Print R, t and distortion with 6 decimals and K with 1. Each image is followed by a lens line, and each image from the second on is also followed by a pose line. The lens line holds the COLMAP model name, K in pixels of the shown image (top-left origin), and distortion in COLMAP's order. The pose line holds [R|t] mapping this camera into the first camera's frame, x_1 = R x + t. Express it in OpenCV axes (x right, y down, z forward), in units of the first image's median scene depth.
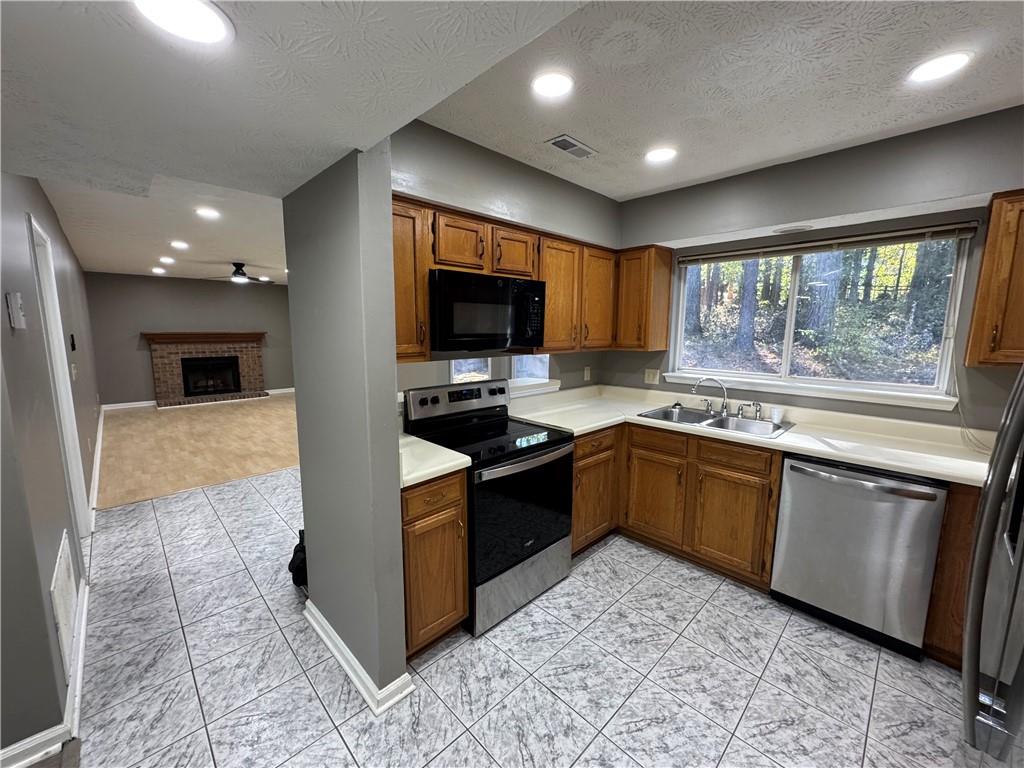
lens RADIAL K [[406.6, 0, 512.0], [0, 406.6, 384.0], [0, 0, 1]] dist [-0.002191, -0.000173]
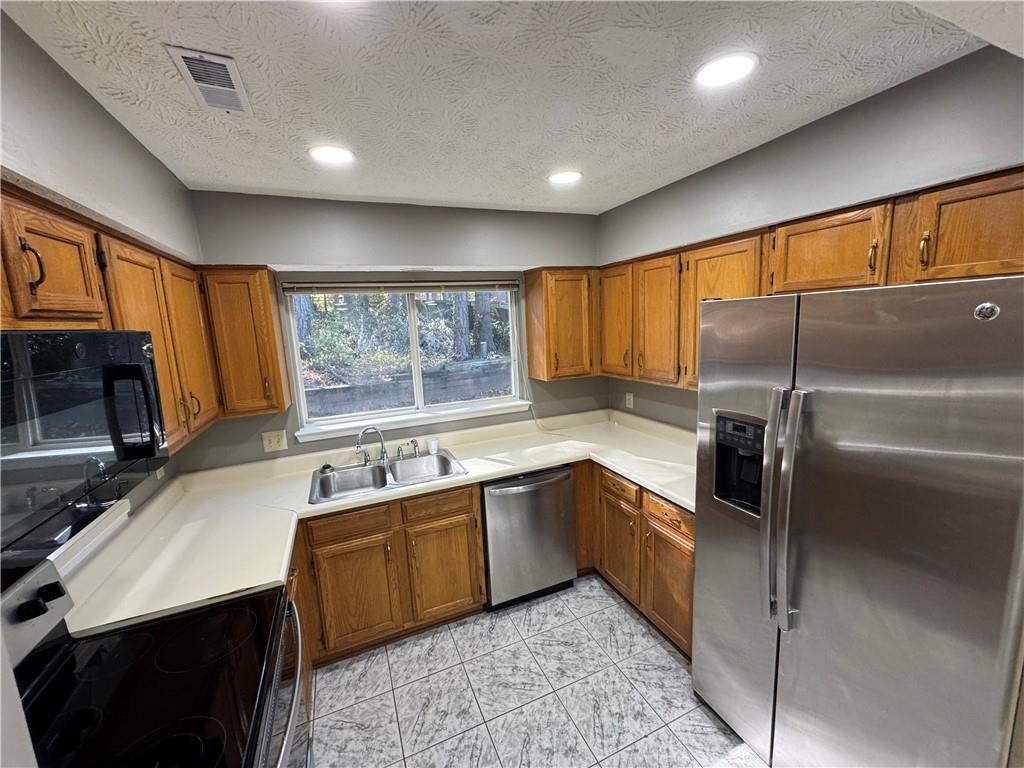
lens RADIAL K [[406.6, 0, 512.0], [0, 406.6, 384.0], [0, 0, 1]] dist [-0.002191, -0.000173]
pose [[0.357064, -0.166236, 0.919168, -0.210034], [0.178932, 0.977986, 0.107365, -0.157600], [-0.916781, 0.126133, 0.378949, 0.408254]]
